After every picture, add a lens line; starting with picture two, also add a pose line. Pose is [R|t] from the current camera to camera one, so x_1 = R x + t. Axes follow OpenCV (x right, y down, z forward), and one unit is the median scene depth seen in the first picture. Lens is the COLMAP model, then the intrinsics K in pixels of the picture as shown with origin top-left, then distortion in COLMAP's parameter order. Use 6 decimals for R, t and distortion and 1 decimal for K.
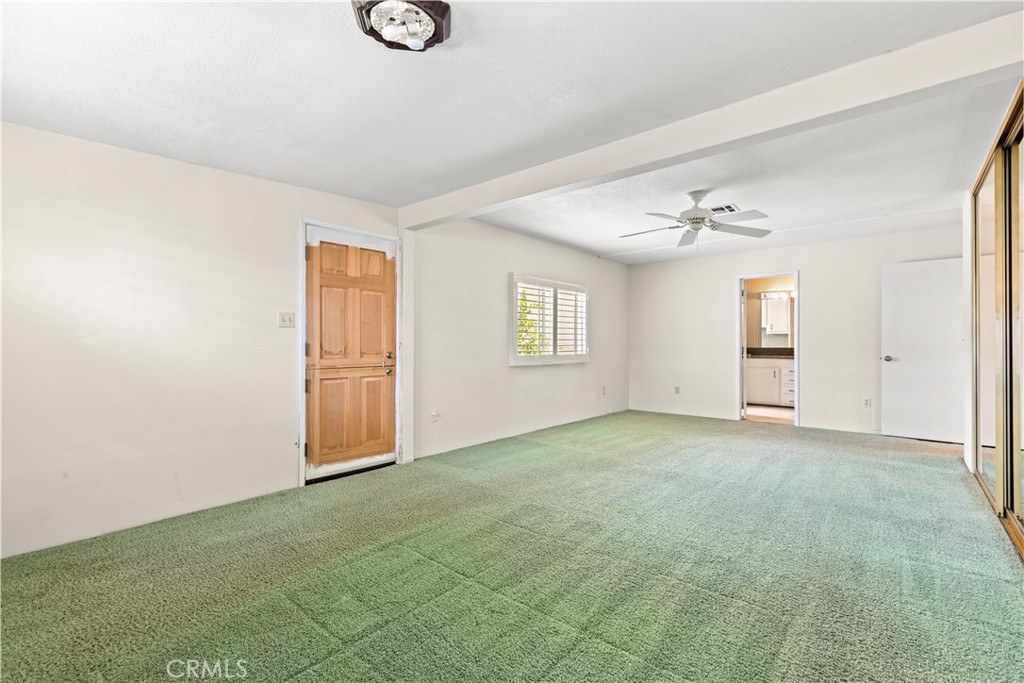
lens RADIAL K [[461.6, 0, 512.3], [0, 461.6, 337.7], [0, 0, 1]] dist [0.001025, -0.000239]
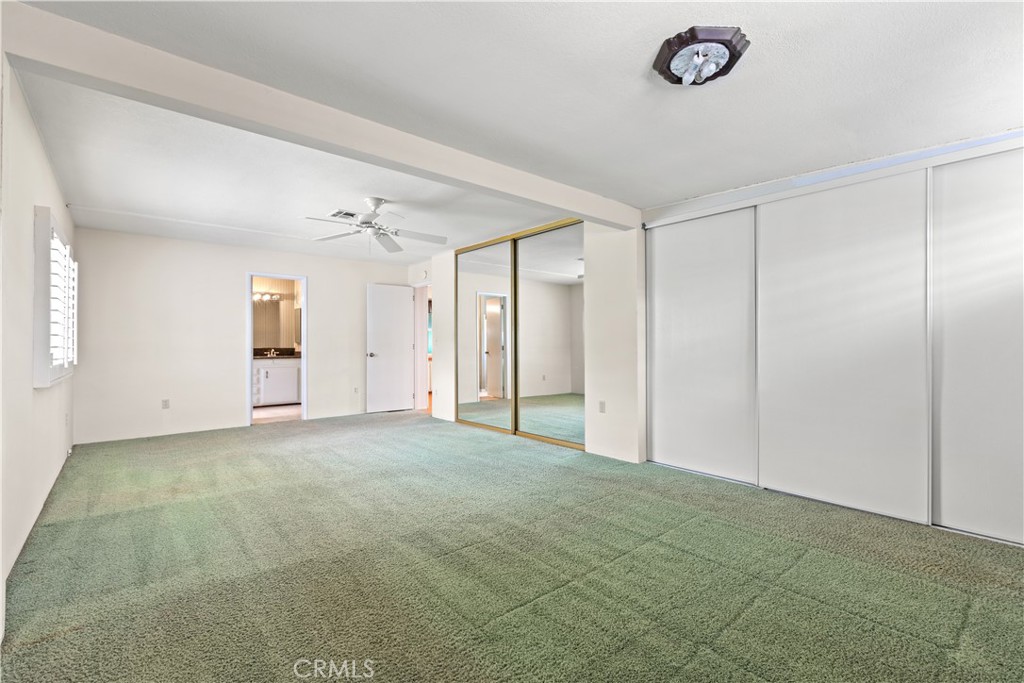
lens RADIAL K [[461.6, 0, 513.8], [0, 461.6, 345.4], [0, 0, 1]] dist [0.001025, -0.000239]
pose [[0.146630, -0.005045, 0.989179, -0.590521], [-0.007504, 0.999953, 0.006213, 0.007953], [-0.989163, -0.008334, 0.146585, 0.538758]]
